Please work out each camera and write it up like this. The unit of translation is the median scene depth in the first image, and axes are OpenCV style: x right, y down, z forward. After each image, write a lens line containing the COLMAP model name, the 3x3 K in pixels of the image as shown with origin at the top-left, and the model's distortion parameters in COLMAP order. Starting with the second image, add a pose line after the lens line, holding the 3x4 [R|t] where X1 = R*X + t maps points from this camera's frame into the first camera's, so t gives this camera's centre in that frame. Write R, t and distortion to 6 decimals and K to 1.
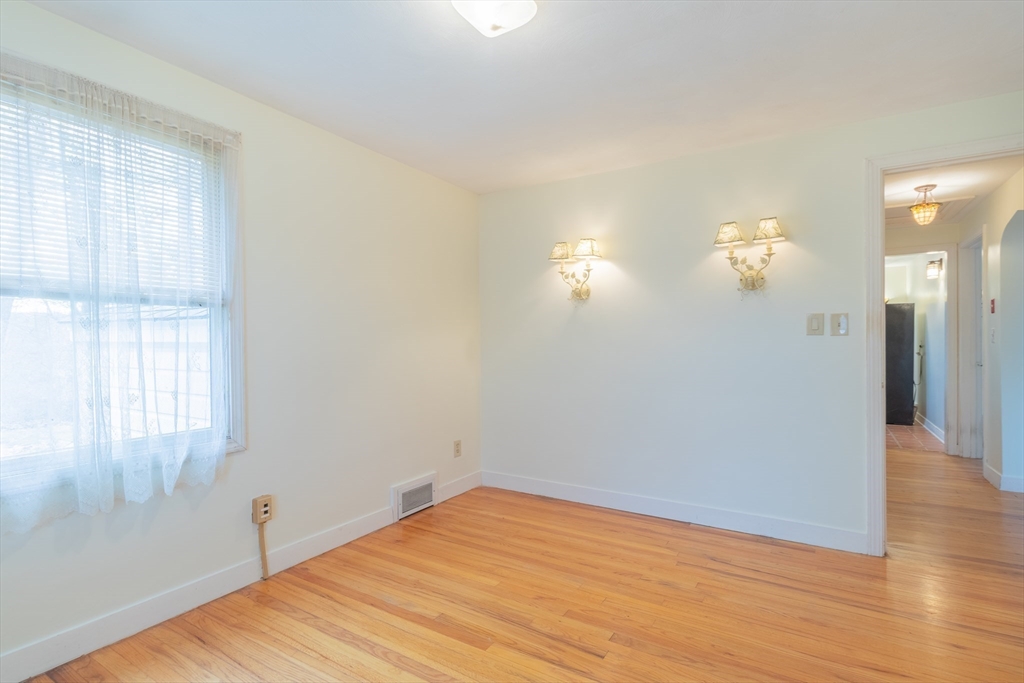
lens RADIAL K [[488.3, 0, 508.0], [0, 488.3, 342.1], [0, 0, 1]] dist [-0.000802, 0.002382]
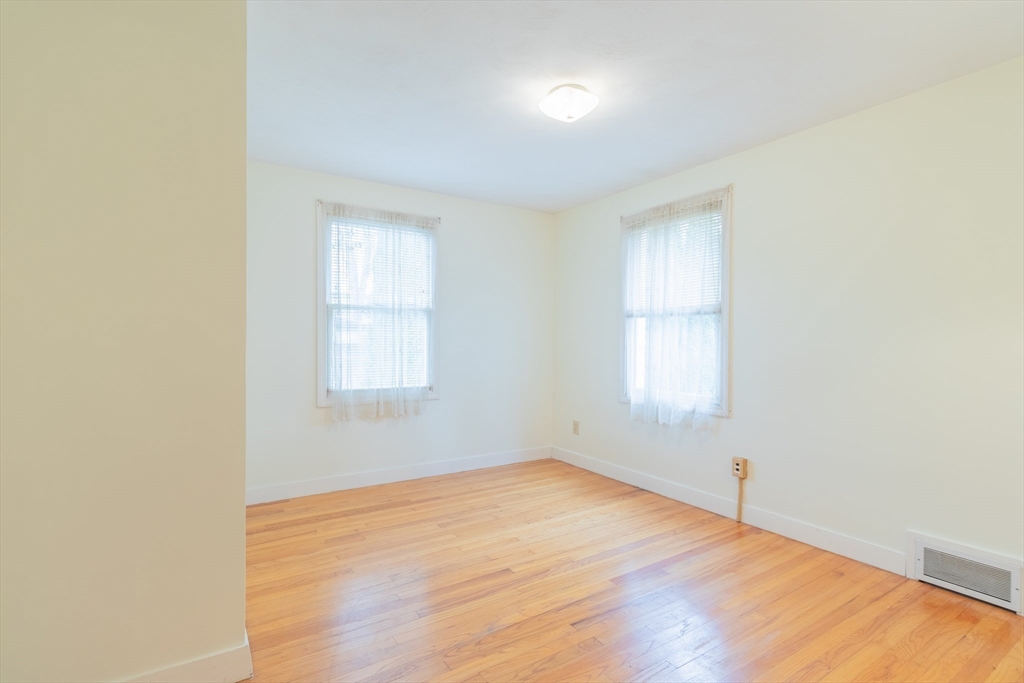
lens RADIAL K [[488.3, 0, 507.8], [0, 488.3, 343.4], [0, 0, 1]] dist [-0.000802, 0.002382]
pose [[-0.423535, 0.007217, -0.905851, 0.933740], [-0.001400, 0.999962, 0.008621, 0.004315], [0.905879, 0.004920, -0.423509, 1.001012]]
